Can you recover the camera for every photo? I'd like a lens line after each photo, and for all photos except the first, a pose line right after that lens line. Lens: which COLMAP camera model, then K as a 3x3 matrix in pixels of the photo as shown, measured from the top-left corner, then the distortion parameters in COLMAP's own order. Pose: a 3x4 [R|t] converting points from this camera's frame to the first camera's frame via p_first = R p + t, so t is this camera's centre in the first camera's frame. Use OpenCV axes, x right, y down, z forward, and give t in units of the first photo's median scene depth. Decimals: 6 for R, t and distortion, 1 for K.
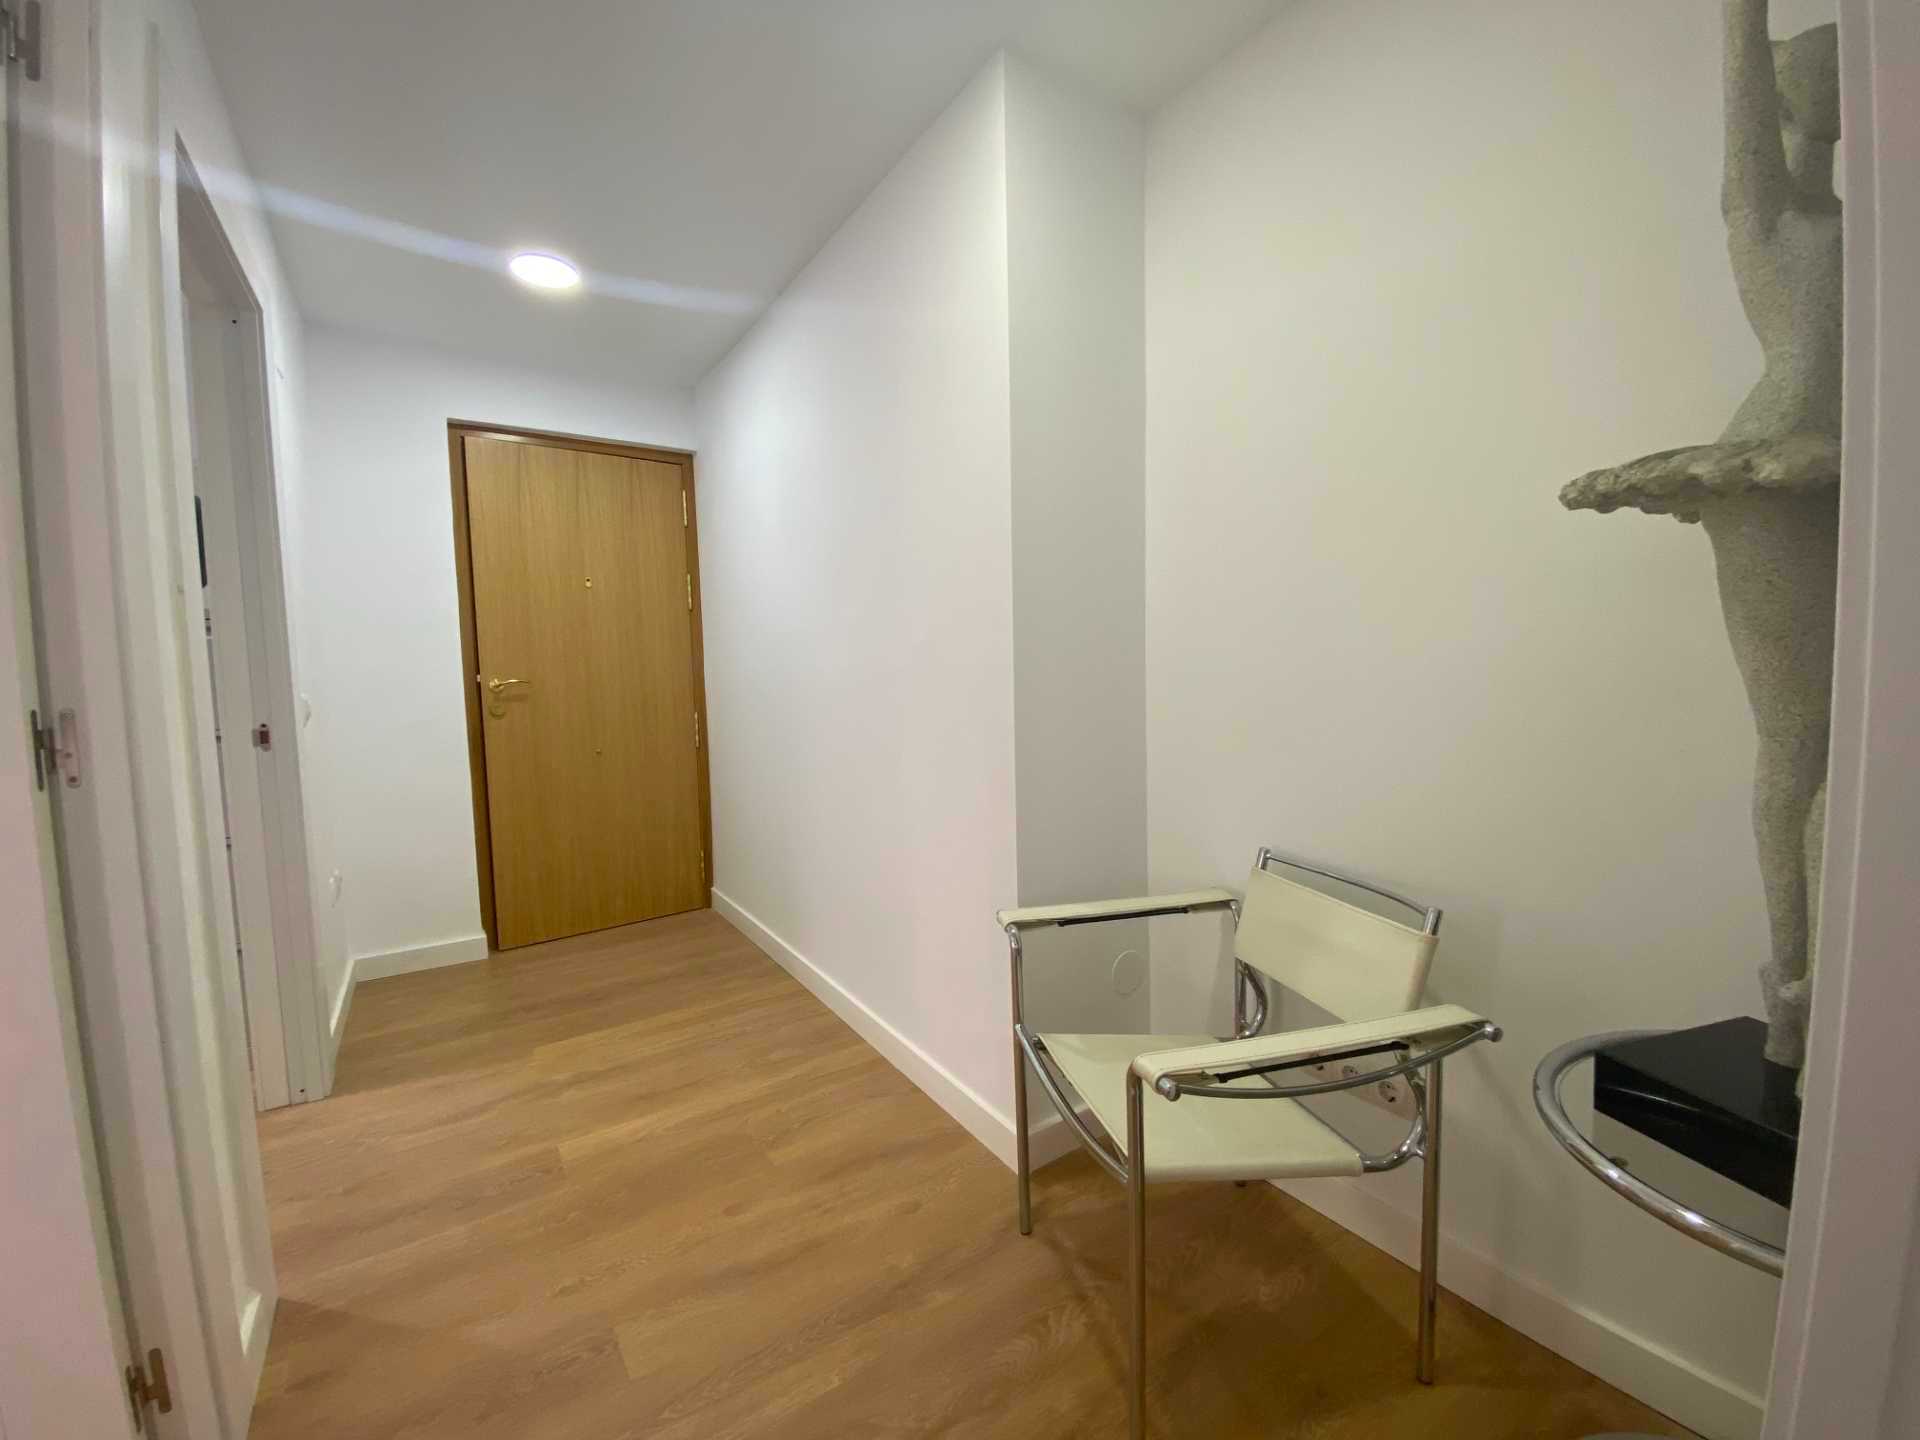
lens RADIAL K [[784.1, 0, 958.7], [0, 784.1, 714.2], [0, 0, 1]] dist [-0.000003, -0.000265]
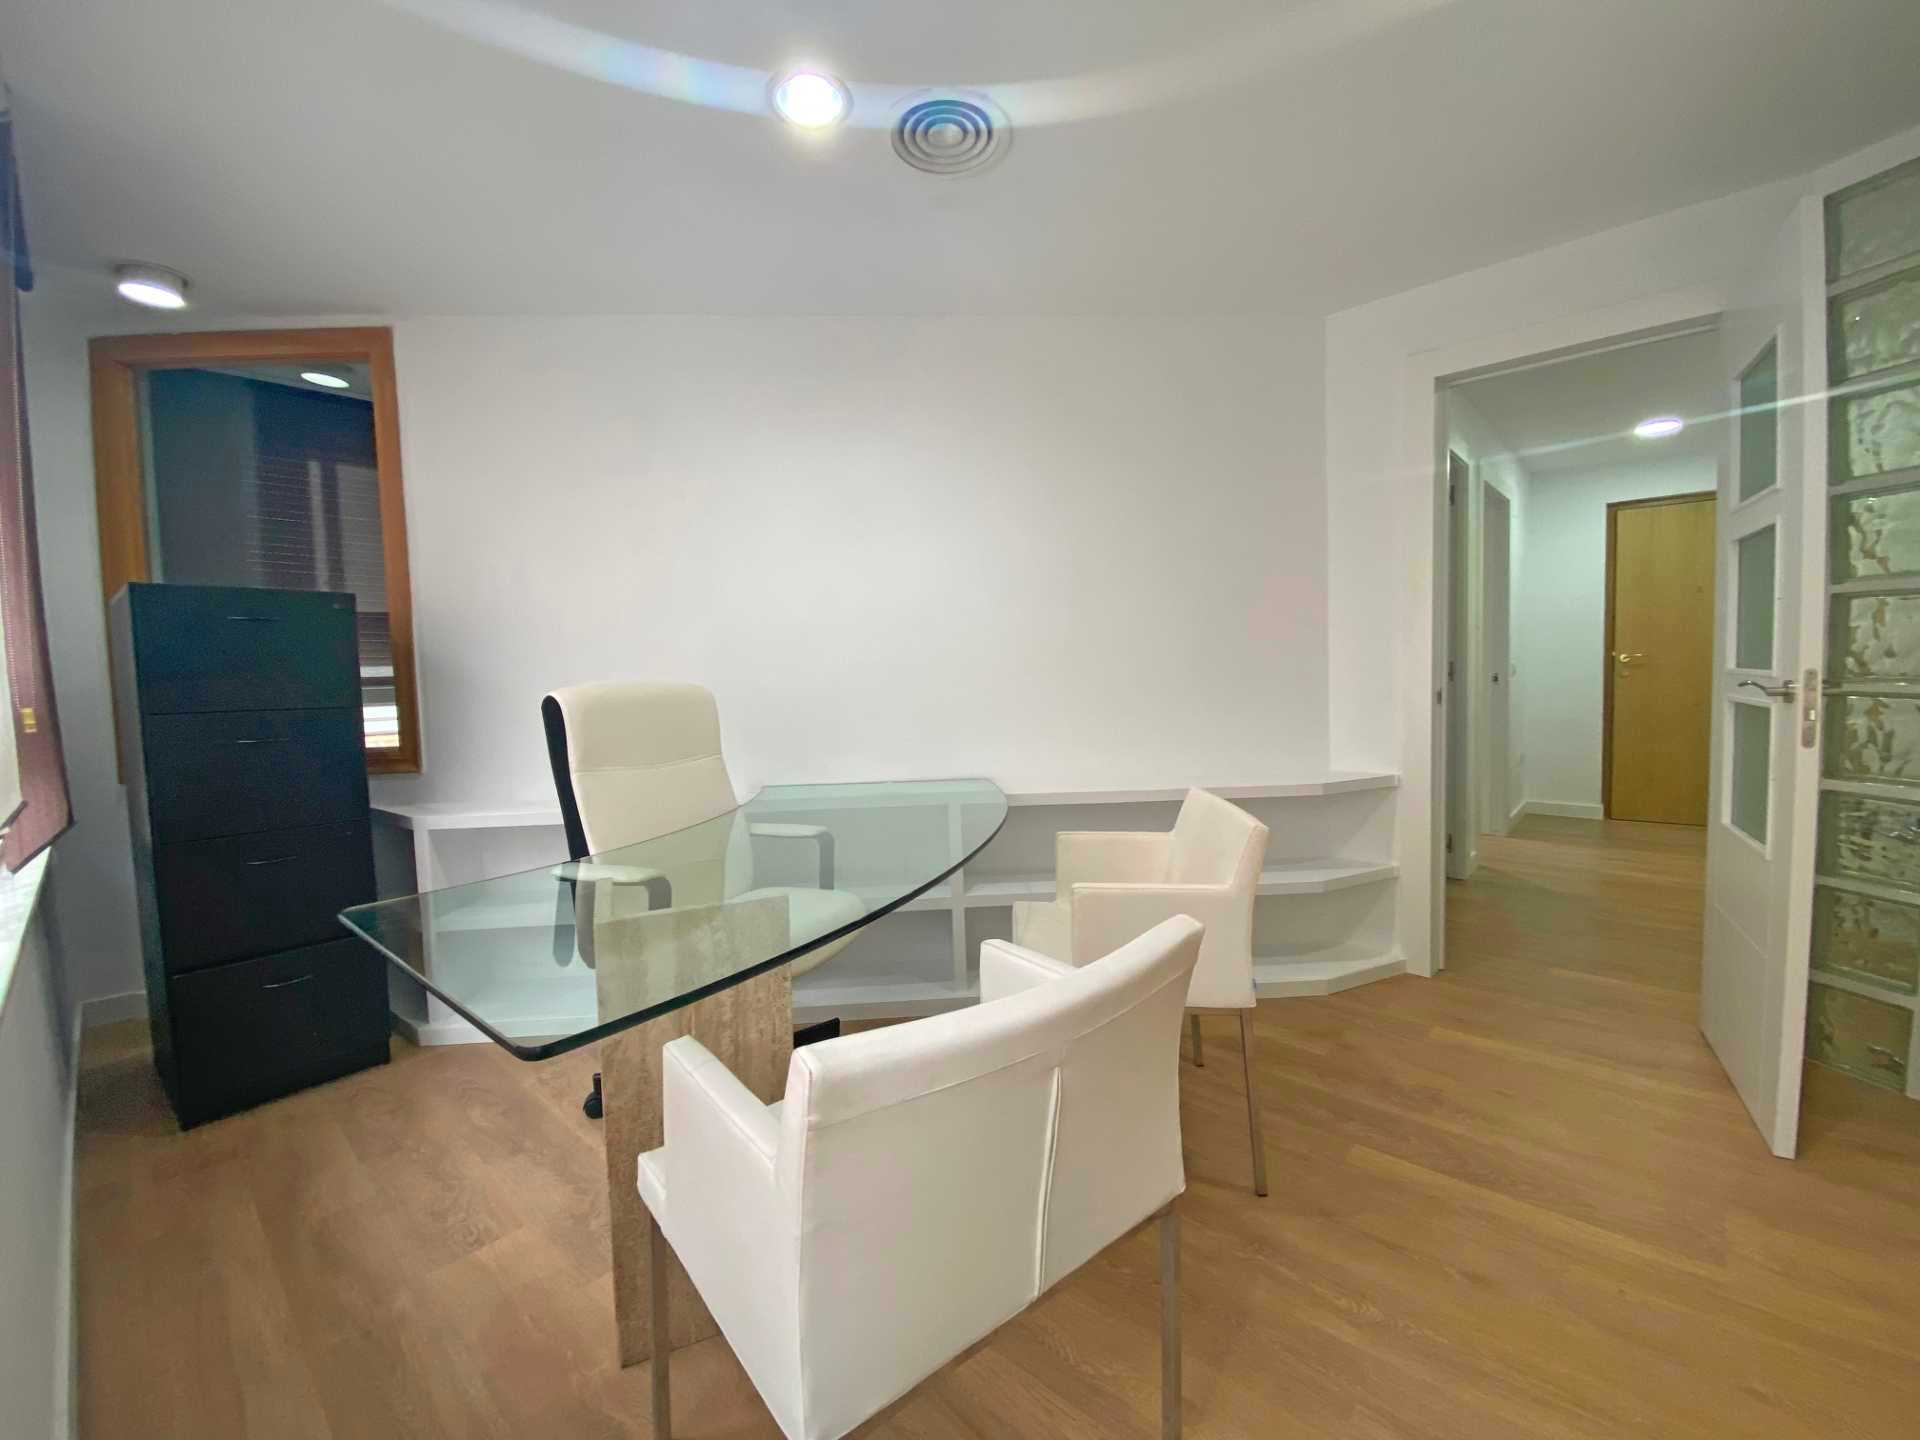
lens RADIAL K [[784.1, 0, 963.3], [0, 784.1, 706.7], [0, 0, 1]] dist [-0.000003, -0.000265]
pose [[0.251560, 0.057546, -0.966129, 0.679417], [-0.049299, 0.997697, 0.046590, 0.053986], [0.966585, 0.035909, 0.253817, -0.781723]]
